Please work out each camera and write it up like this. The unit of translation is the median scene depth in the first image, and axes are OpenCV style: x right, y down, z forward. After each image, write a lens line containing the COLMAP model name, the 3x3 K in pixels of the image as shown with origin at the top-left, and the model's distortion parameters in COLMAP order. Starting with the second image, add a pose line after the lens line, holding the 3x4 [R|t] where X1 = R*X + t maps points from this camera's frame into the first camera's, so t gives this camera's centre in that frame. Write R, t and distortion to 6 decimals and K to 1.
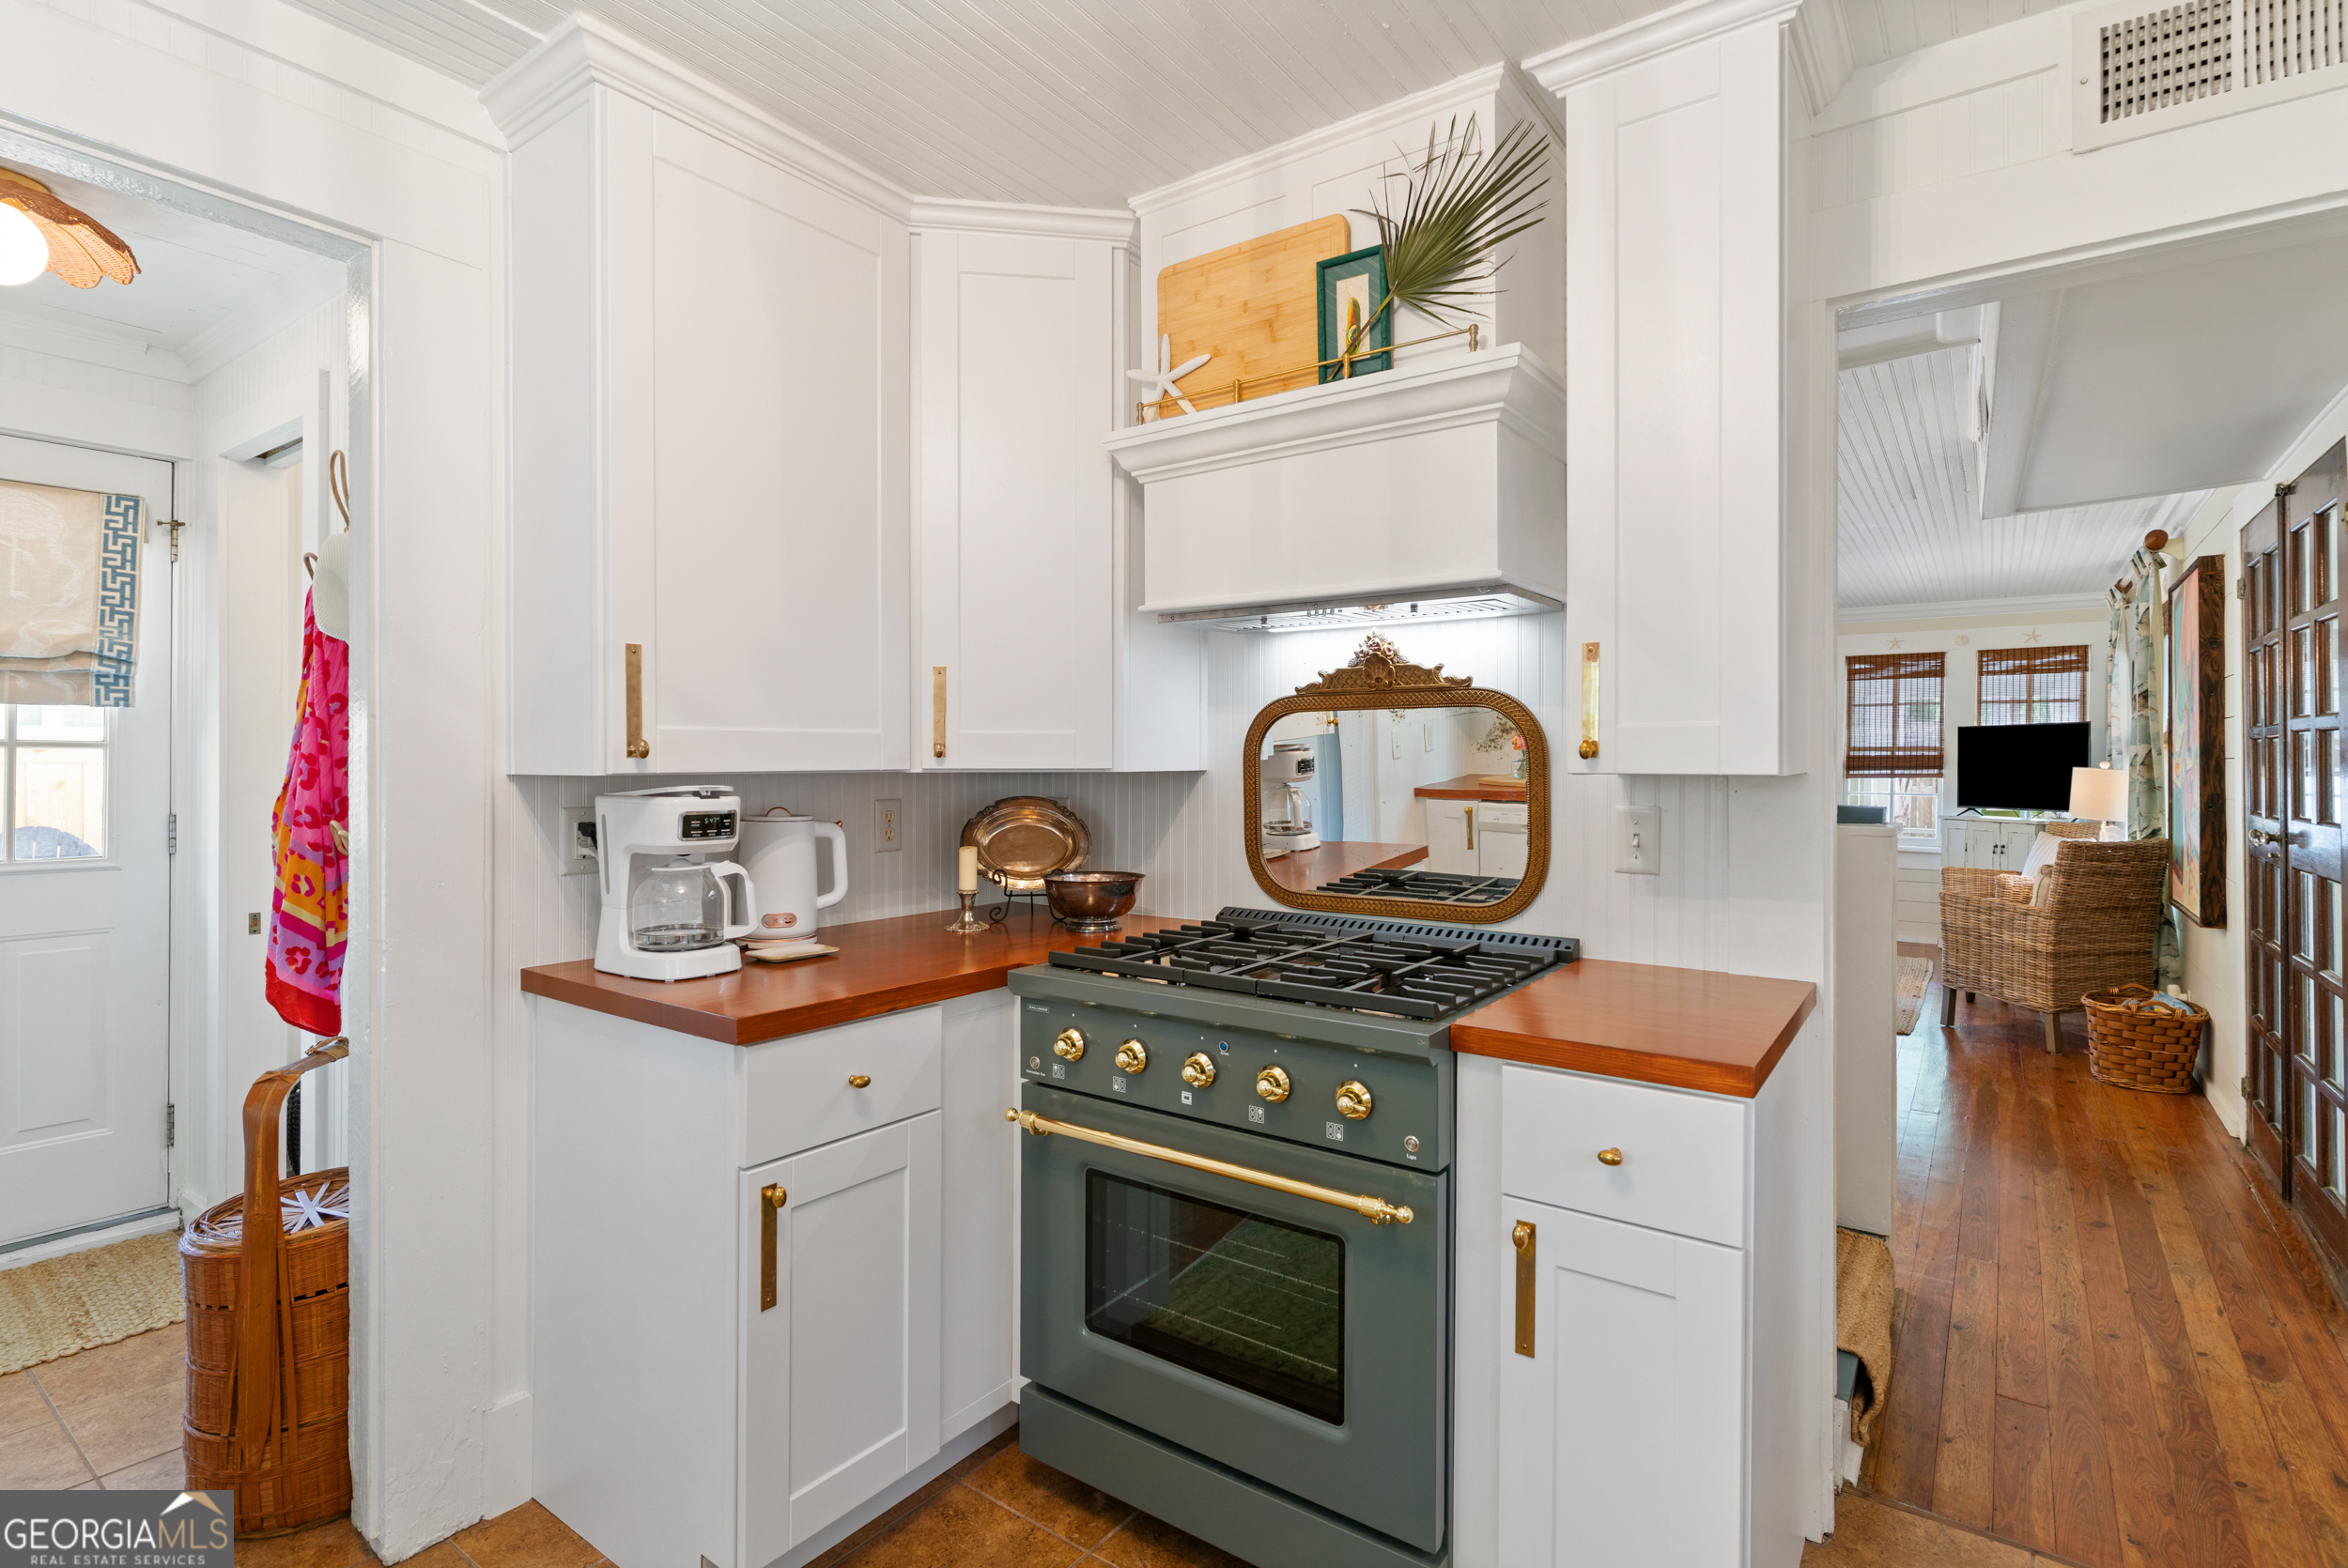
lens RADIAL K [[1147.0, 0, 1161.5], [0, 1147.0, 777.8], [0, 0, 1]] dist [-0.002548, 0.001451]
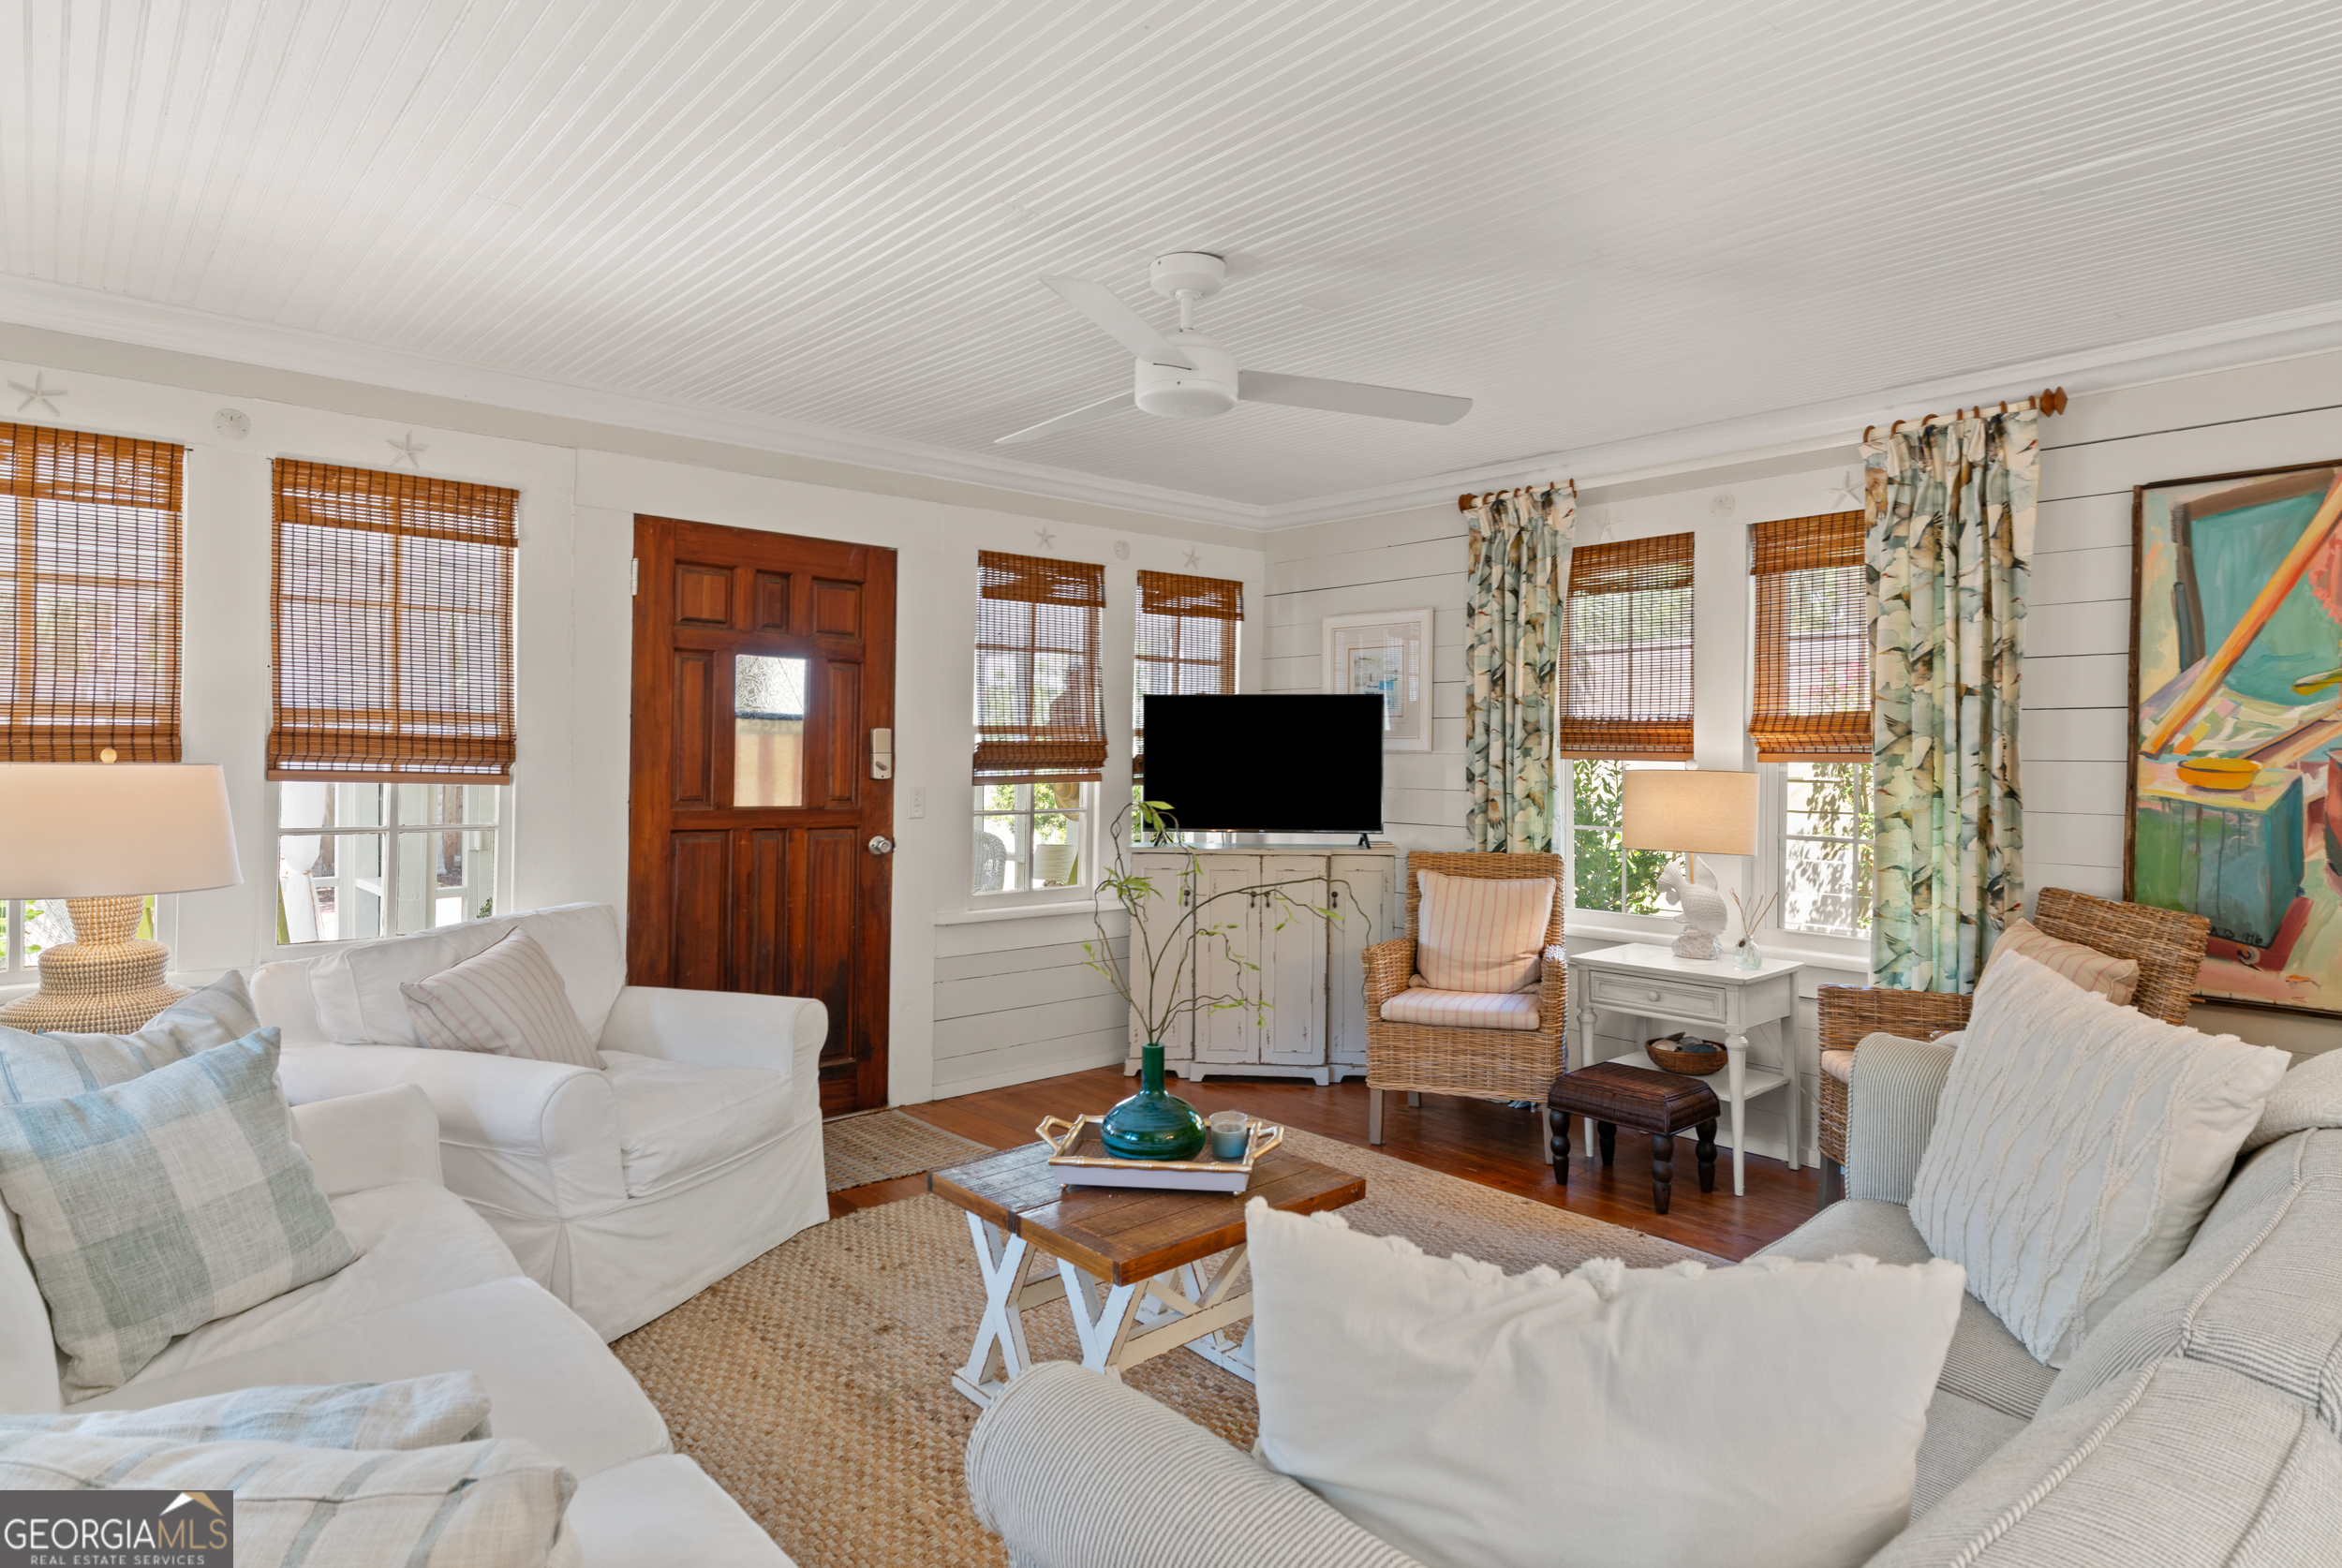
lens RADIAL K [[1295.0, 0, 1164.2], [0, 1295.0, 760.0], [0, 0, 1]] dist [0.002350, -0.000927]
pose [[0.219786, -0.009336, 0.975503, 0.070787], [0.008017, 0.999938, 0.007764, -0.023319], [-0.975515, 0.006114, 0.219847, 1.234870]]
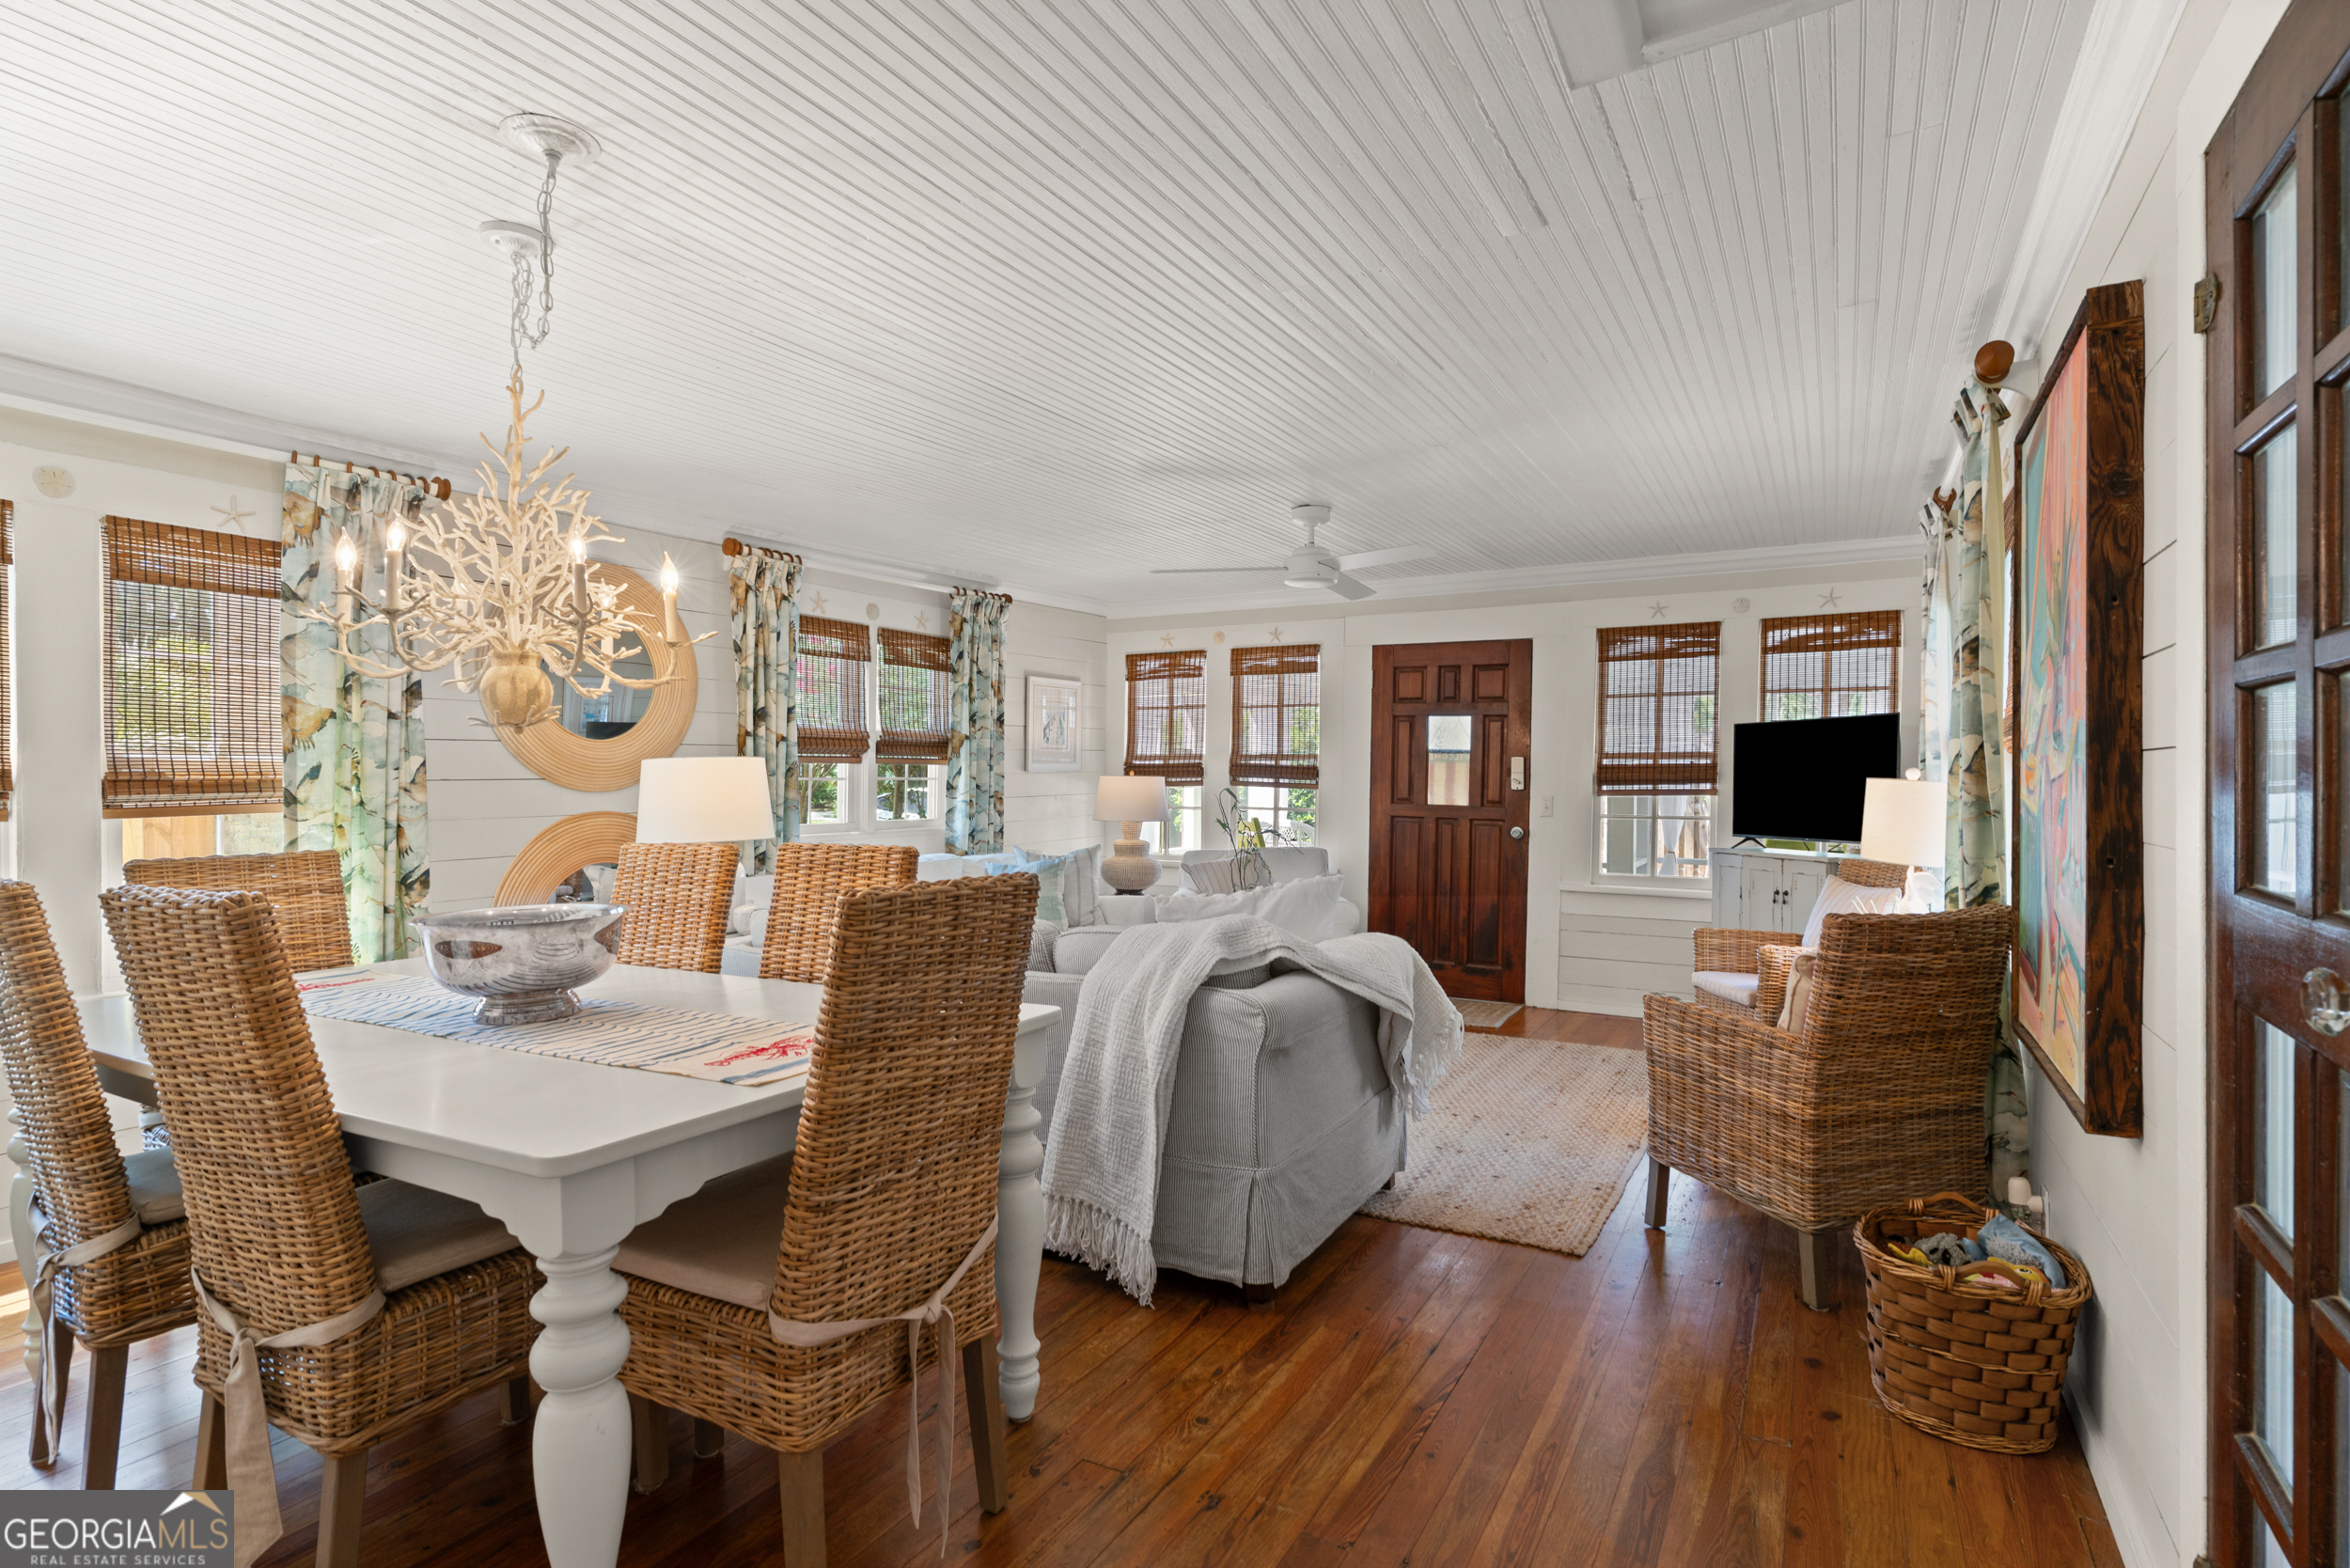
lens RADIAL K [[1148.2, 0, 1193.1], [0, 1148.2, 808.2], [0, 0, 1]] dist [-0.002548, 0.001451]
pose [[0.993576, -0.002155, 0.113148, 0.404642], [0.000951, 0.999942, 0.010695, 0.000388], [-0.113164, -0.010519, 0.993521, 0.472586]]
